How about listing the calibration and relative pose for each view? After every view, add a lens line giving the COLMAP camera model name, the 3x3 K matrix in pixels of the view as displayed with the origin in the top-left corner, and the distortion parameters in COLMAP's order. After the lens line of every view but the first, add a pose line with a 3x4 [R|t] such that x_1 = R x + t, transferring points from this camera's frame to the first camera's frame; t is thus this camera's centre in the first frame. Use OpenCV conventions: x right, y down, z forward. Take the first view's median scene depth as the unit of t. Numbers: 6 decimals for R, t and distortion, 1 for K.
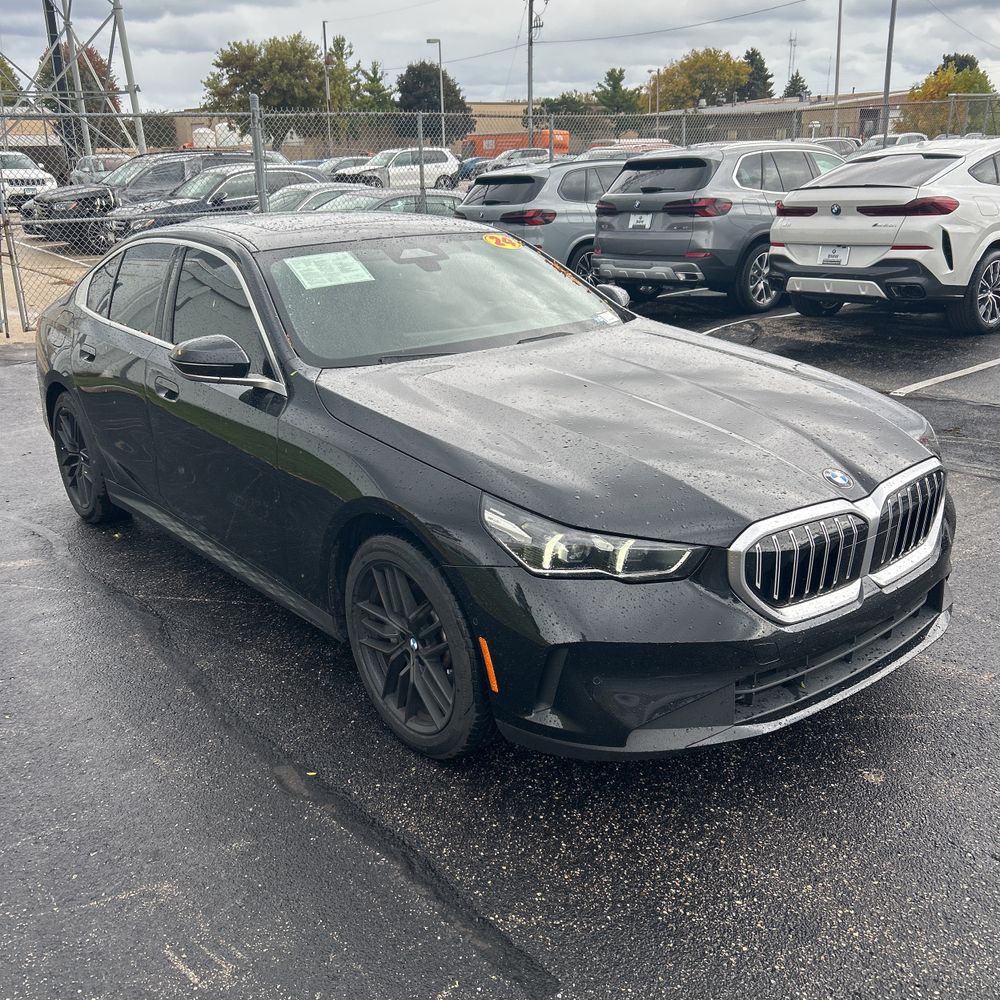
lens RADIAL K [[1004.2, 0, 495.1], [0, 1004.2, 497.0], [0, 0, 1]] dist [0.011919, 0.000000]
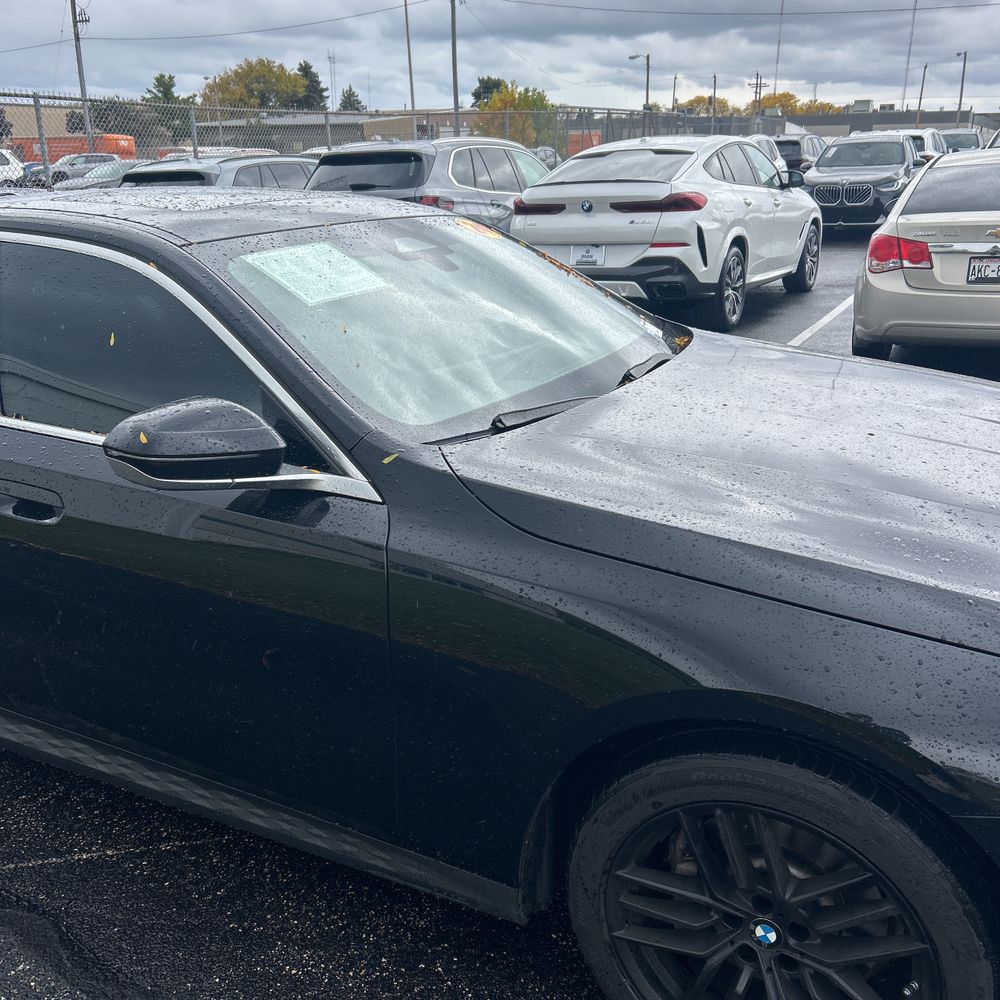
lens RADIAL K [[1004.2, 0, 491.3], [0, 1004.2, 501.3], [0, 0, 1]] dist [0.011919, 0.000000]
pose [[0.918404, -0.112226, 0.379393, -0.122106], [0.114746, 0.993265, 0.016044, -0.035161], [-0.378638, 0.028799, 0.925097, 0.163313]]
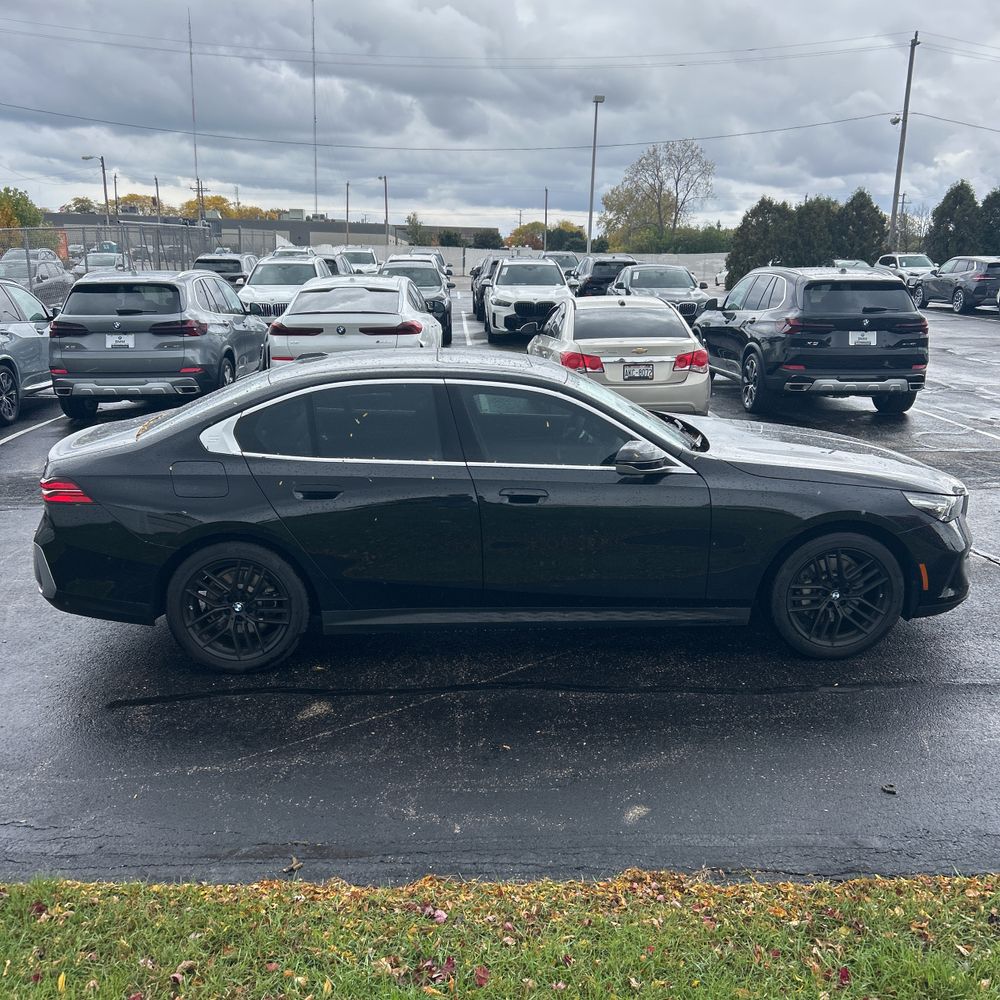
lens RADIAL K [[1004.2, 0, 492.4], [0, 1004.2, 532.8], [0, 0, 1]] dist [0.011919, 0.000000]
pose [[0.591161, -0.176113, 0.787092, -0.545181], [0.225815, 0.972982, 0.048103, -0.053299], [-0.774298, 0.149300, 0.614958, 0.112693]]
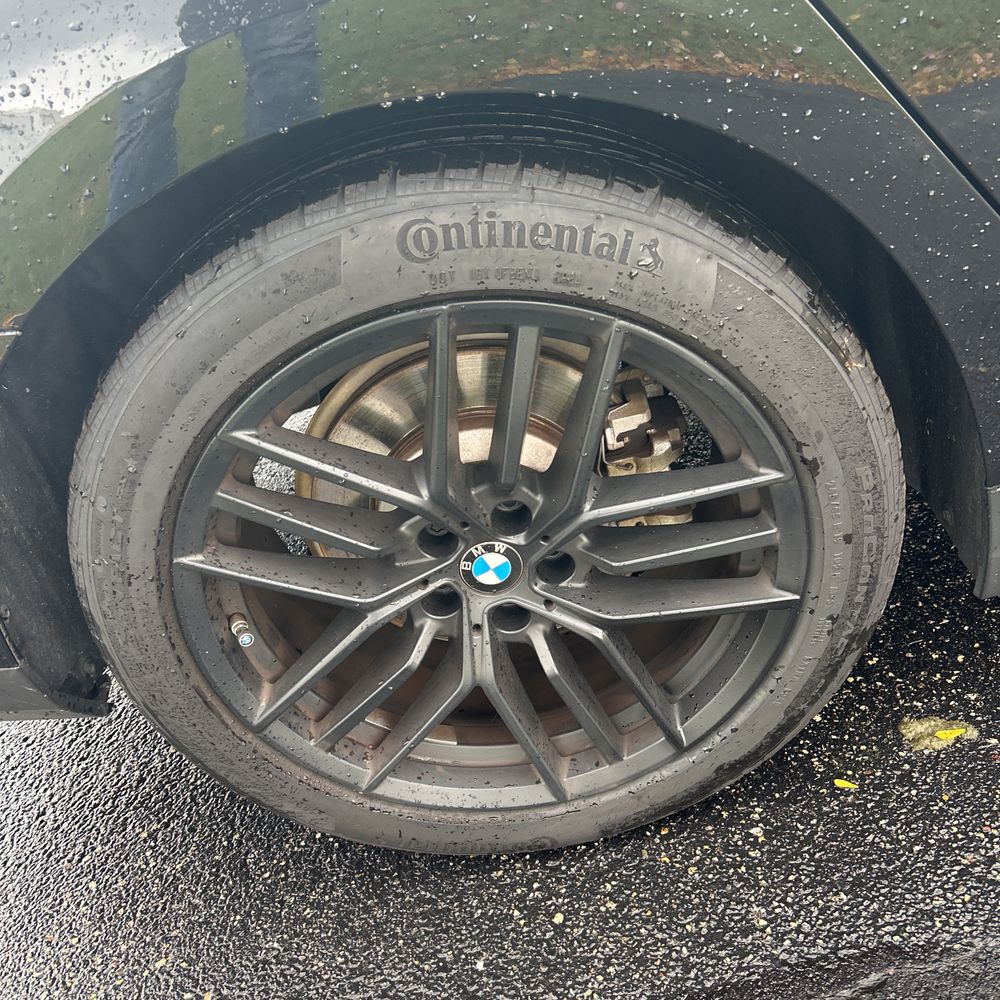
lens RADIAL K [[1004.2, 0, 501.8], [0, 1004.2, 503.8], [0, 0, 1]] dist [0.011919, 0.000000]
pose [[0.580177, -0.555761, 0.595420, -0.270676], [0.458668, 0.827034, 0.325021, -0.054341], [-0.673066, 0.084530, 0.734736, 0.472465]]
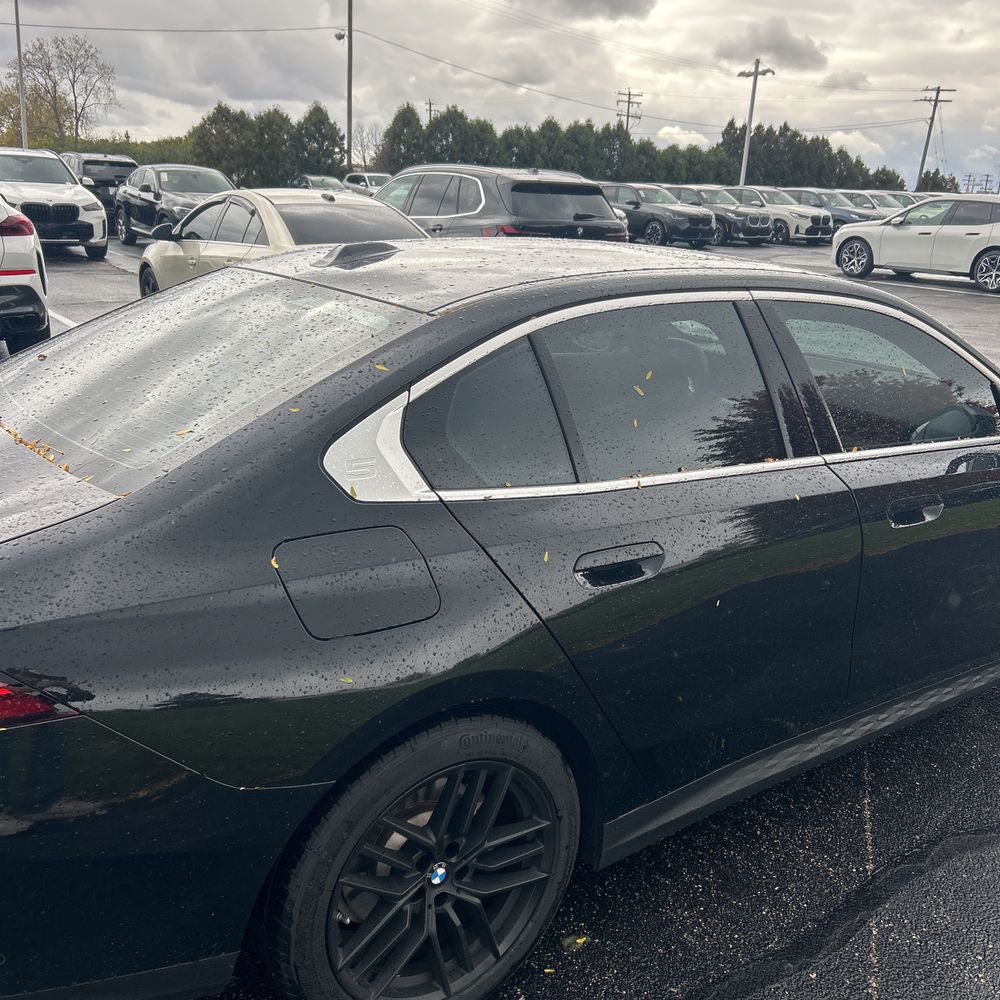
lens RADIAL K [[1004.2, 0, 494.6], [0, 1004.2, 507.8], [0, 0, 1]] dist [0.011919, 0.000000]
pose [[0.068286, -0.260967, 0.962929, -0.400634], [0.264519, 0.935375, 0.234741, -0.137688], [-0.961960, 0.238683, 0.132904, 0.483483]]
